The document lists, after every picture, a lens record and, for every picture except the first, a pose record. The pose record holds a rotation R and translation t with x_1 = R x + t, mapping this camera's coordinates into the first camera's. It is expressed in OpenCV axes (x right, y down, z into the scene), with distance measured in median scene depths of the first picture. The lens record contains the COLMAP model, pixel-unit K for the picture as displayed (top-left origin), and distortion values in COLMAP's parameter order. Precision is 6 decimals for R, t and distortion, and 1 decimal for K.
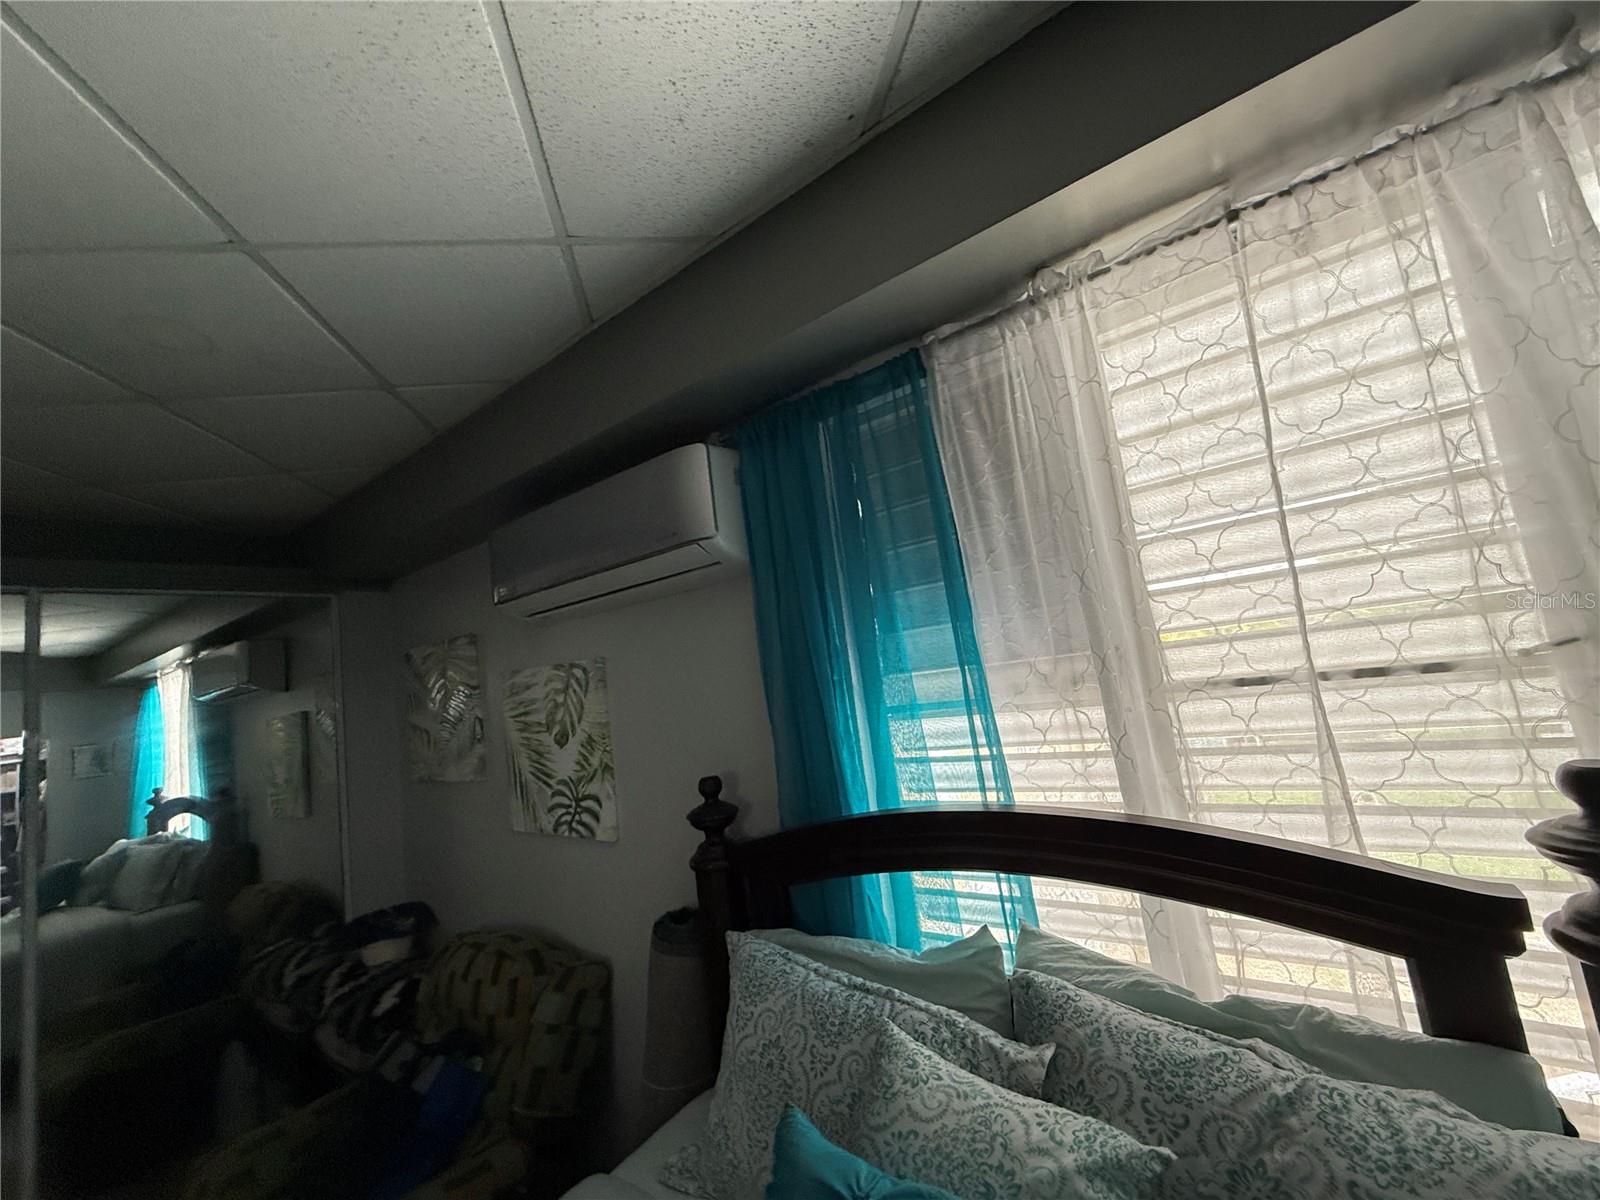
lens RADIAL K [[640.3, 0, 800.0], [0, 640.3, 600.0], [0, 0, 1]] dist [0.007338, 0.000065]
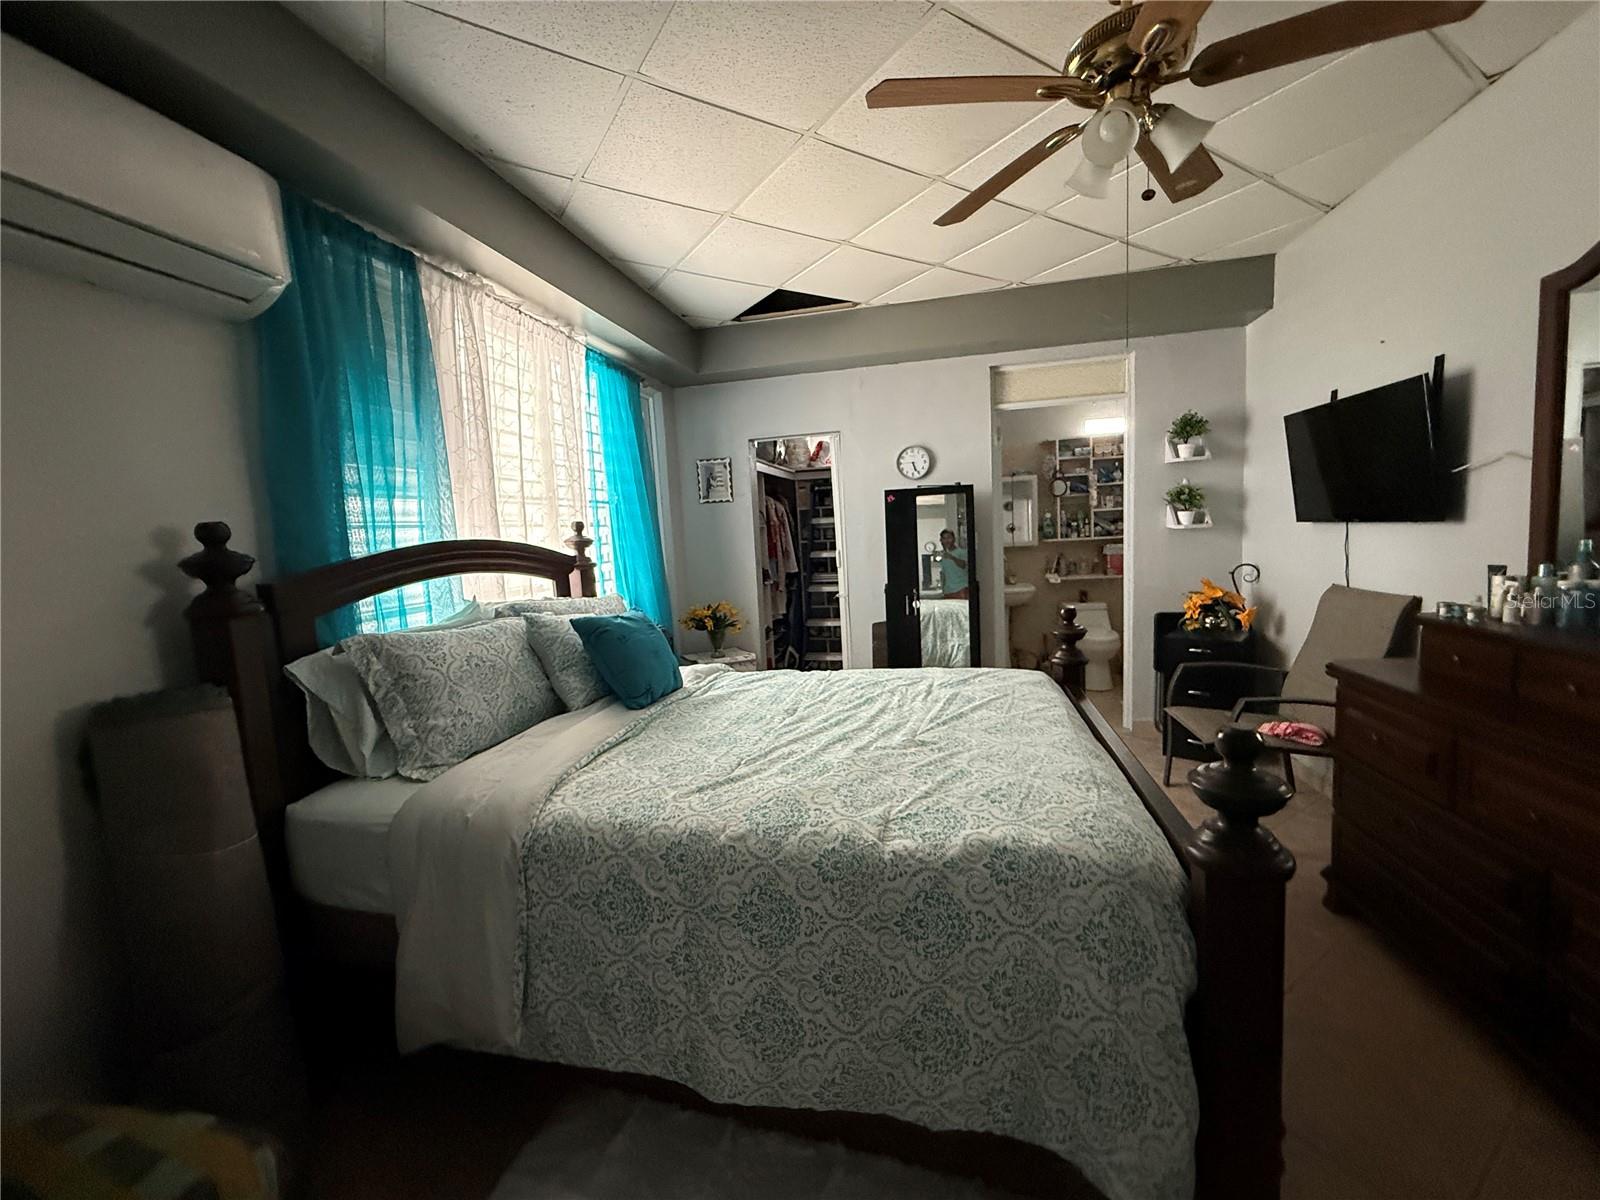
lens RADIAL K [[640.5, 0, 802.9], [0, 640.5, 591.1], [0, 0, 1]] dist [0.011324, 0.000096]
pose [[-0.396488, 0.057149, 0.916259, -1.594623], [-0.012824, 0.997618, -0.067772, 0.521111], [-0.917950, -0.038622, -0.394811, 0.725706]]
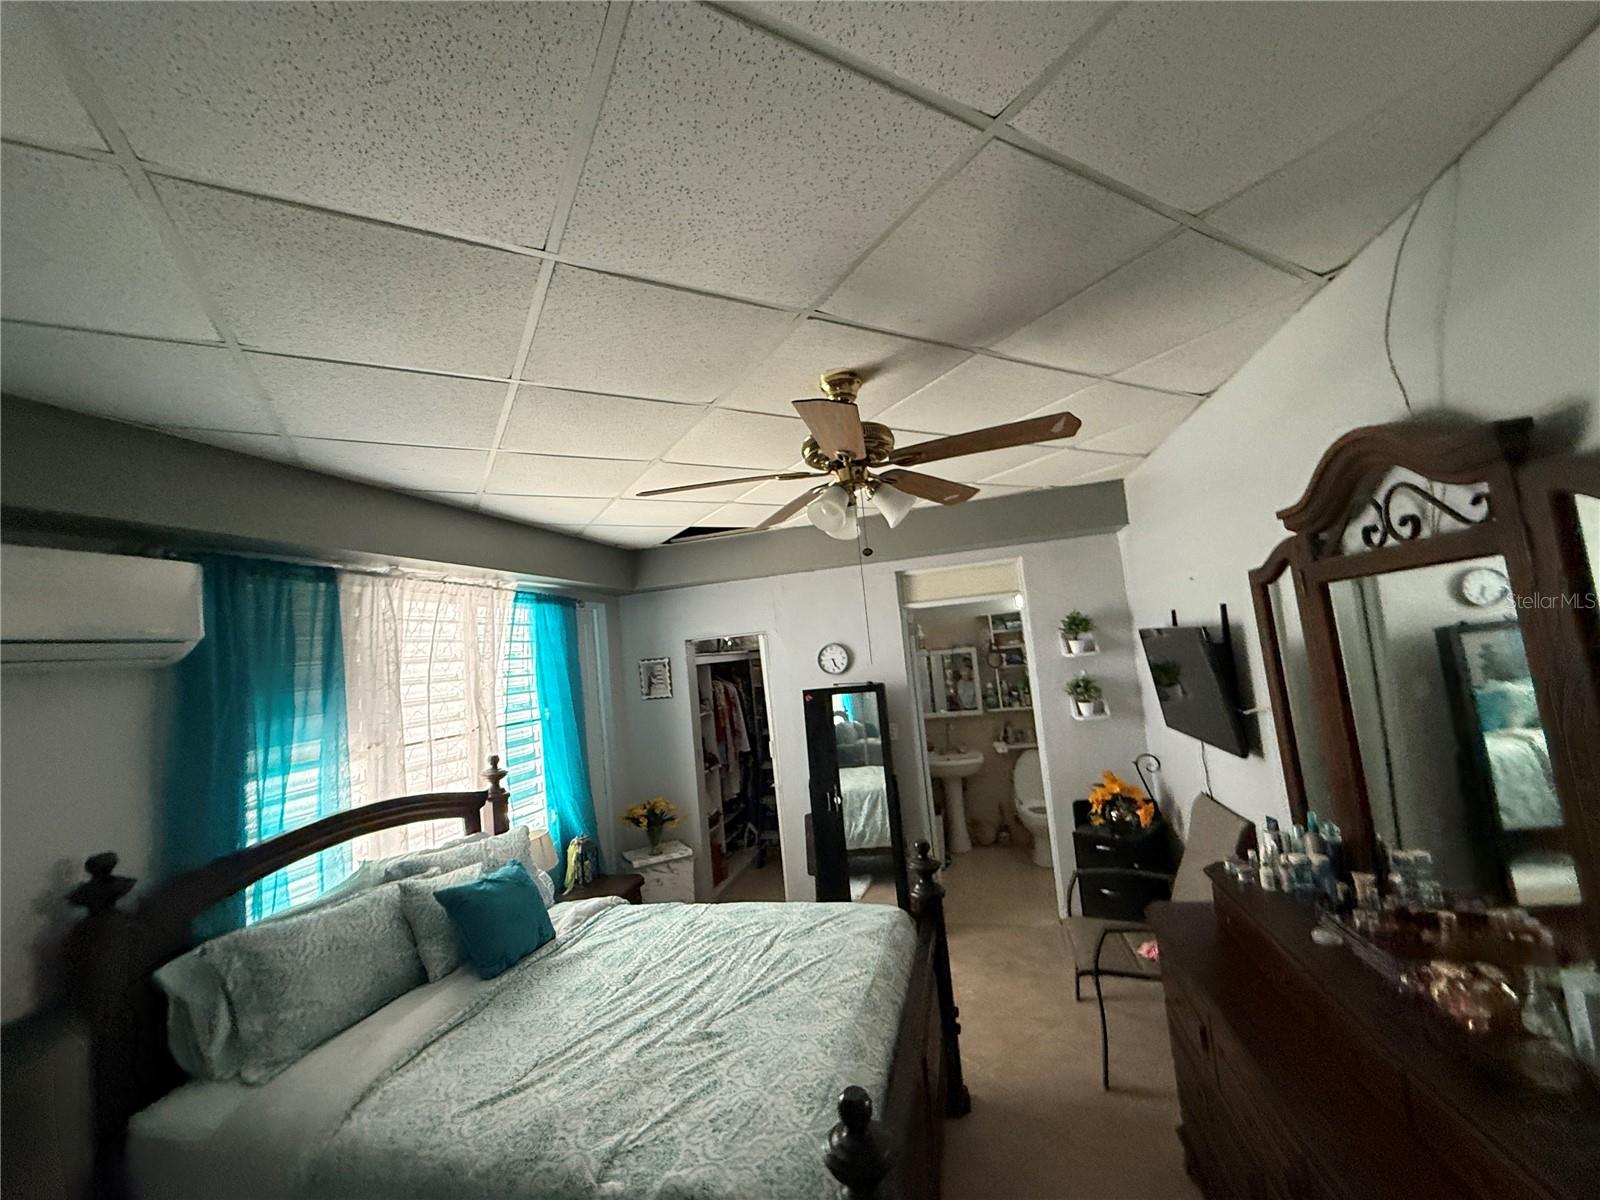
lens RADIAL K [[640.3, 0, 800.0], [0, 640.3, 600.0], [0, 0, 1]] dist [0.007338, 0.000065]
pose [[-0.353999, 0.233618, 0.905598, -2.011384], [0.023046, 0.970184, -0.241270, 0.188810], [-0.934962, -0.064539, -0.348828, 0.380743]]
